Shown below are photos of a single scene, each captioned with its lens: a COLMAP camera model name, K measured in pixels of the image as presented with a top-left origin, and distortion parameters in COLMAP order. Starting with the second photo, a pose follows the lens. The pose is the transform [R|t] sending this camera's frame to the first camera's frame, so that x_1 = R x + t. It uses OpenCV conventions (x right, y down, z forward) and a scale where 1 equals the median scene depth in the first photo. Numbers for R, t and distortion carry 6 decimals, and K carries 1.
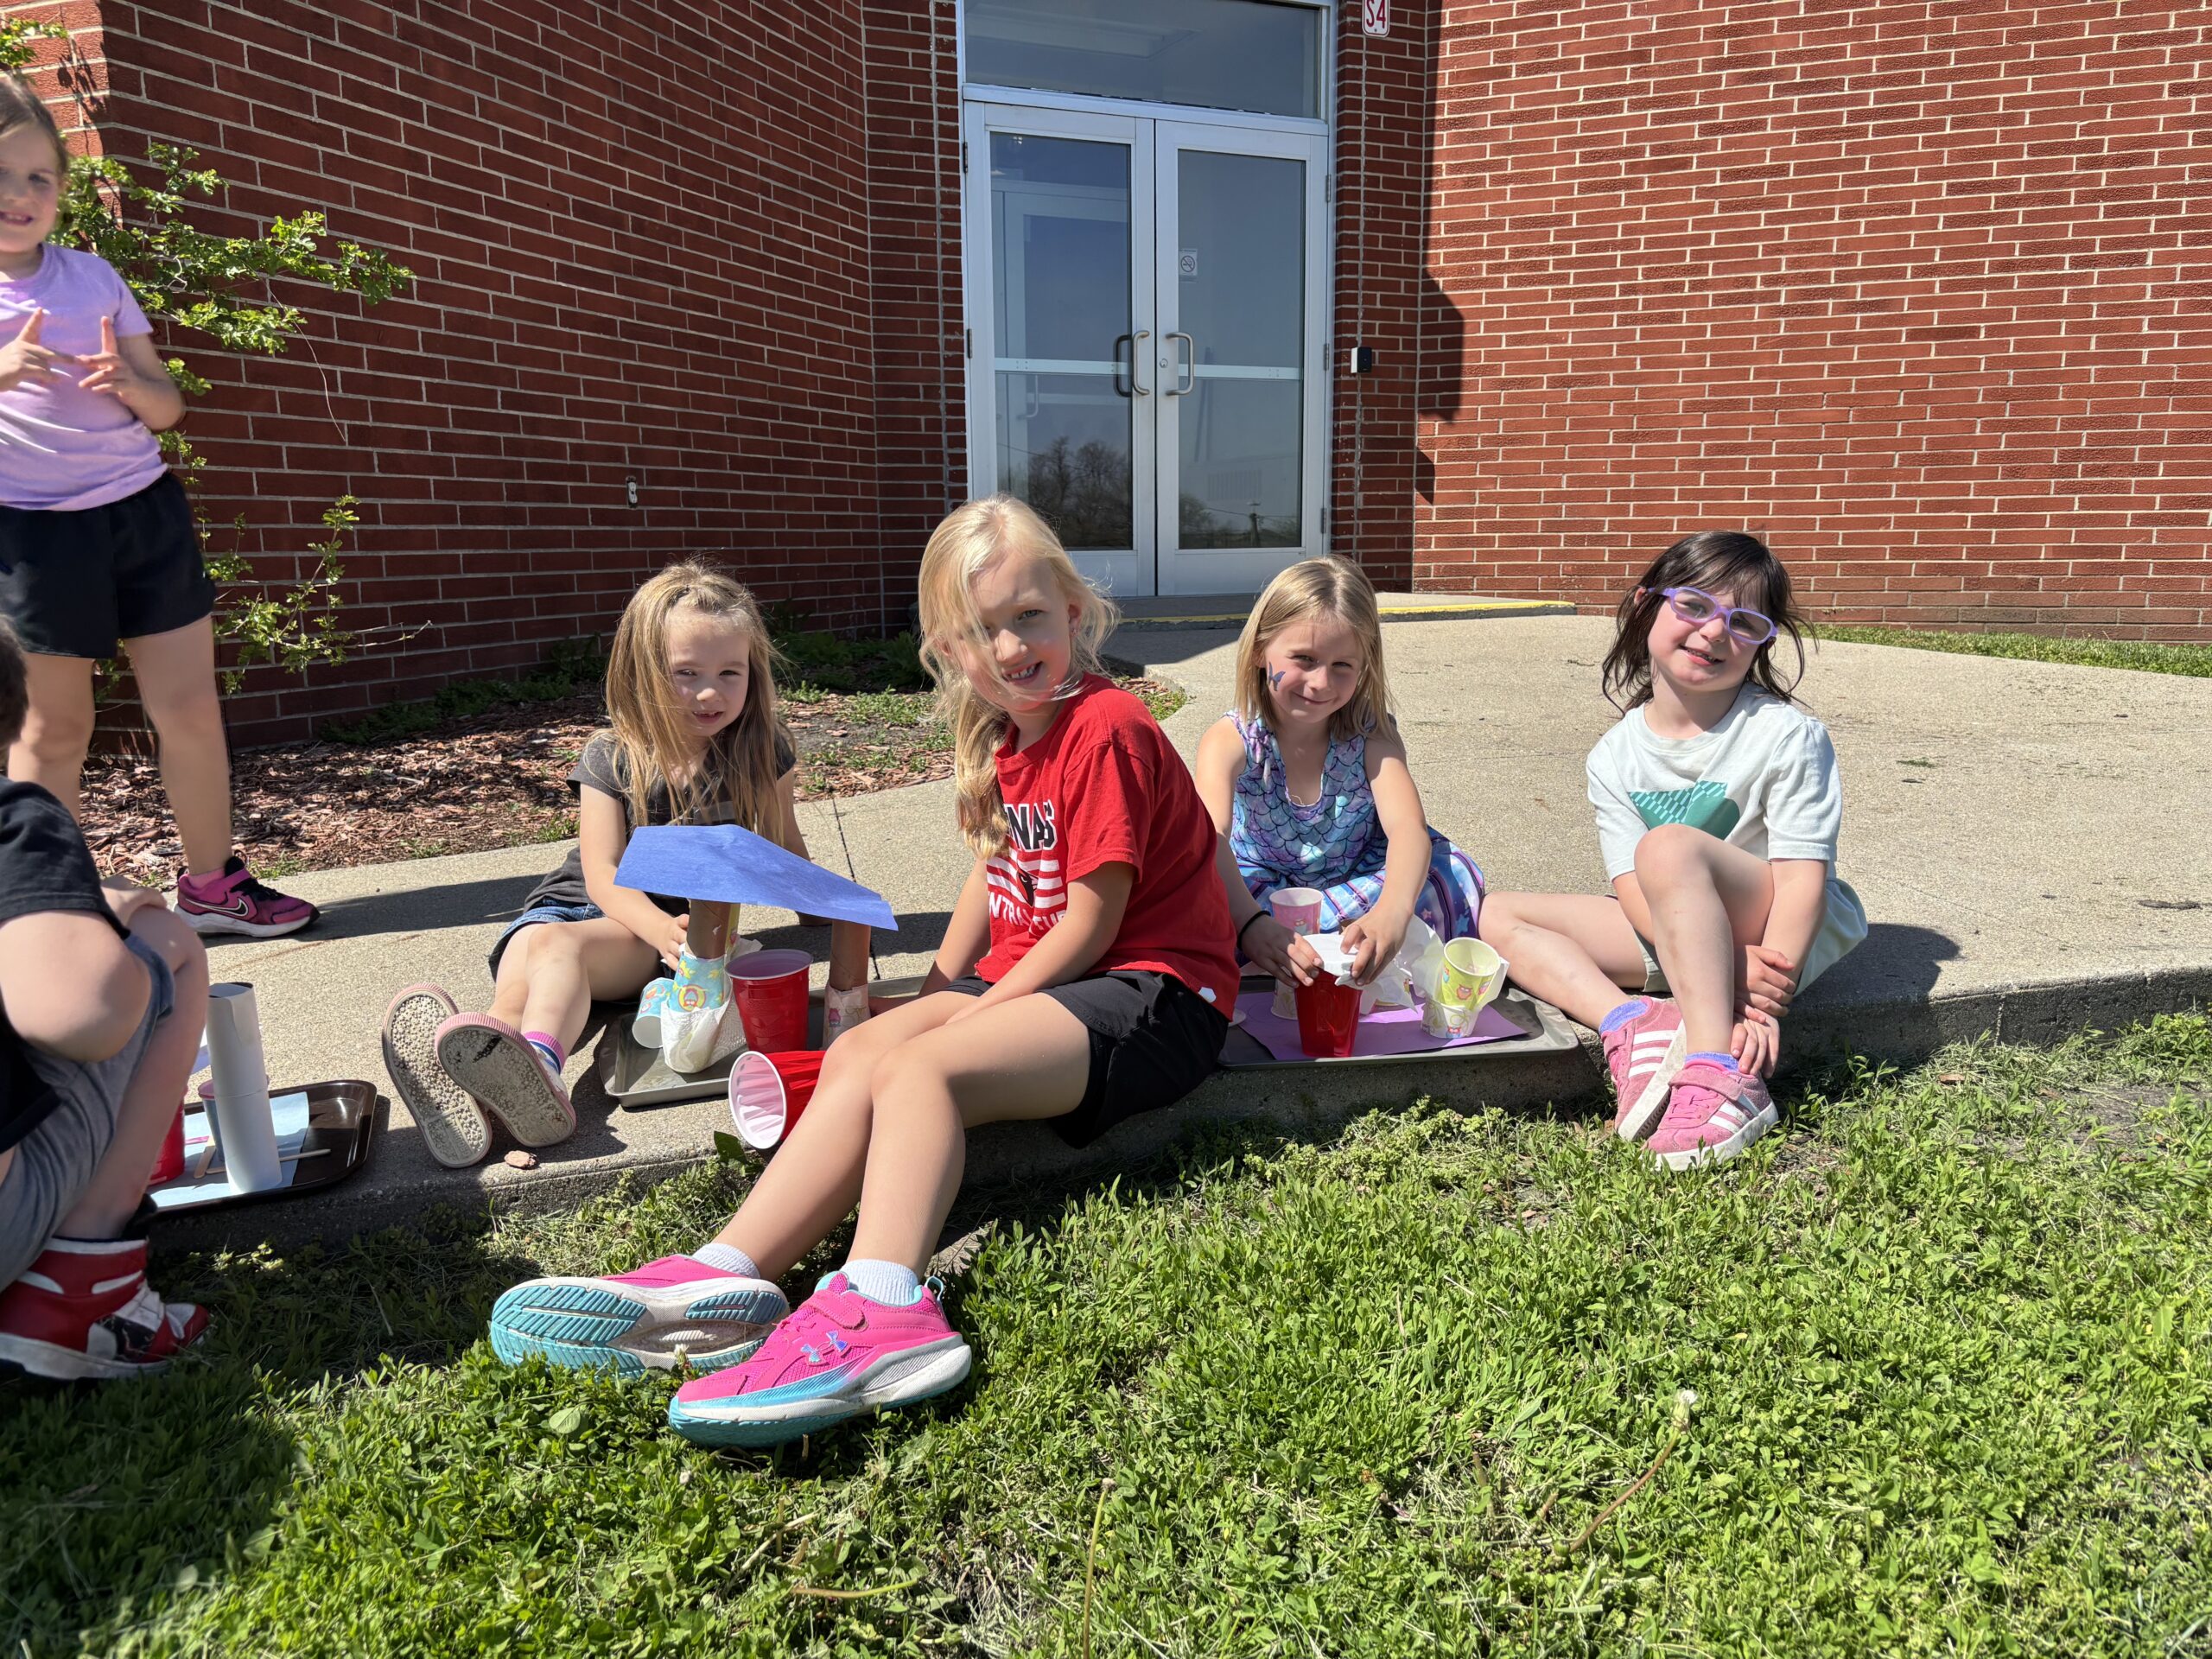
lens RADIAL K [[1662.4, 0, 1100.6], [0, 1662.4, 843.3], [0, 0, 1]] dist [0.028908, -0.023916]
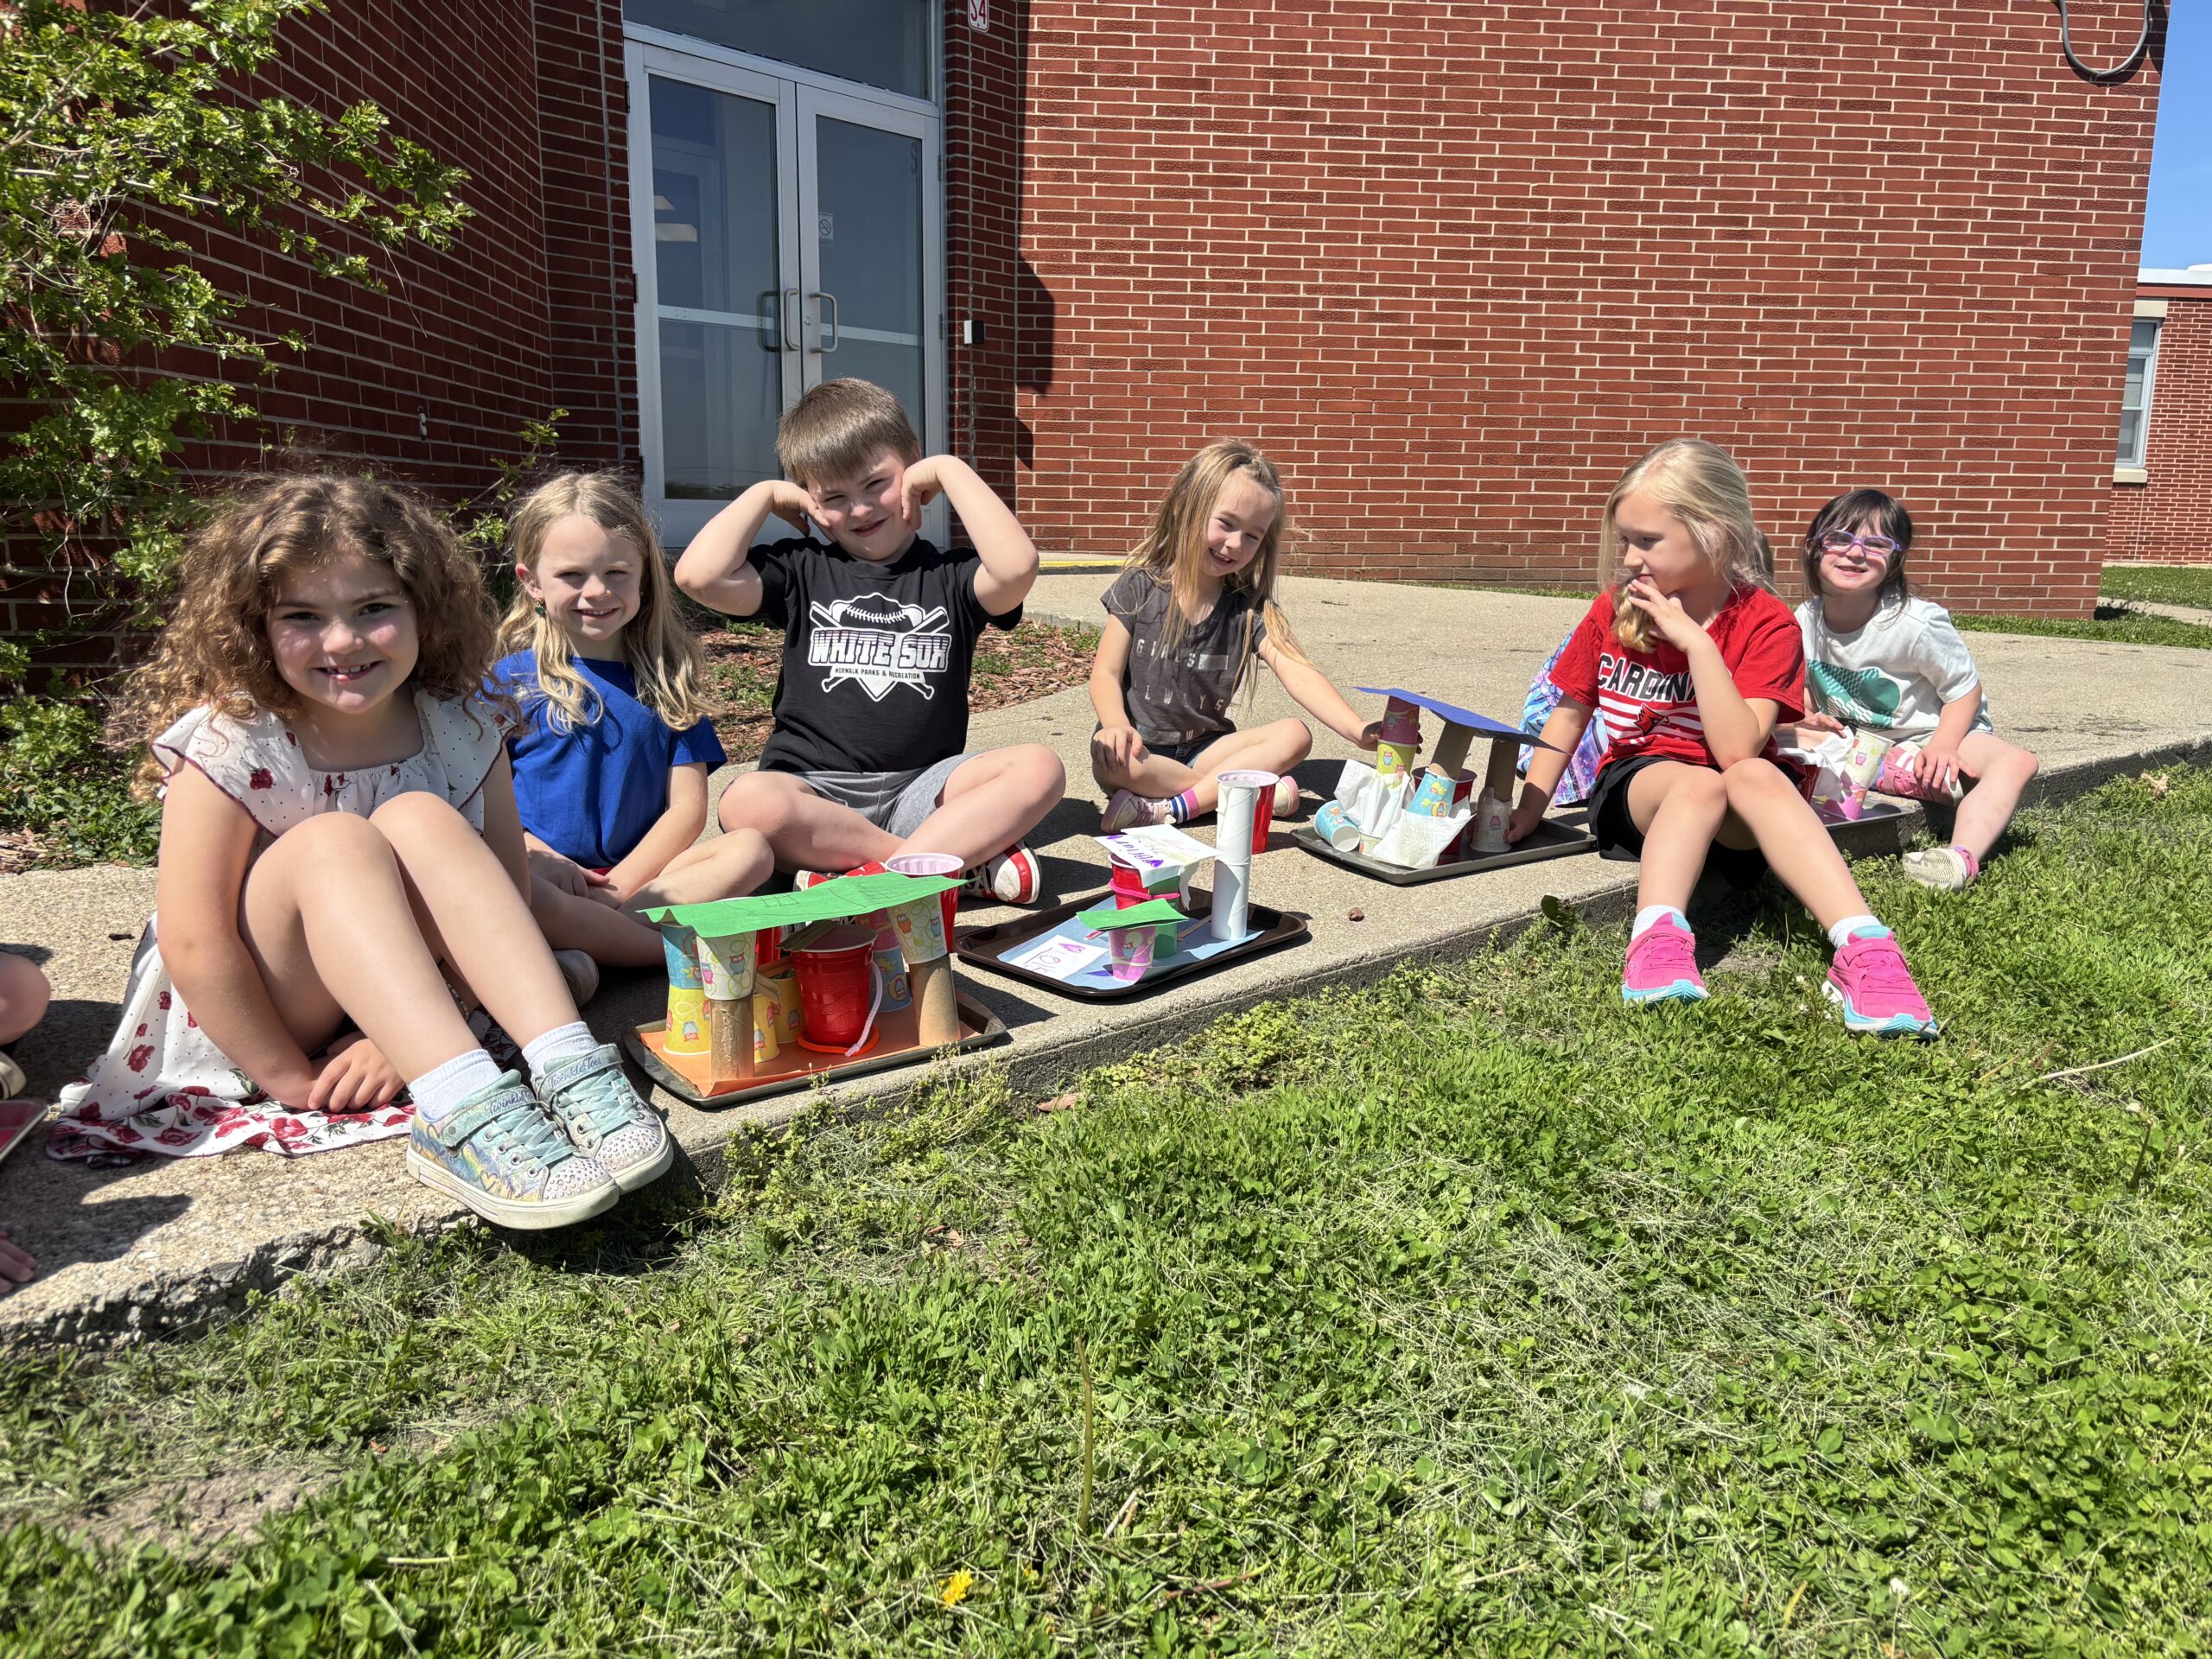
lens RADIAL K [[1662.4, 0, 1108.2], [0, 1662.4, 822.0], [0, 0, 1]] dist [0.028908, -0.023916]
pose [[0.904617, -0.056352, 0.422484, -0.246172], [0.055307, 0.998361, 0.014743, 0.013766], [-0.422622, 0.010029, 0.906251, -0.002998]]
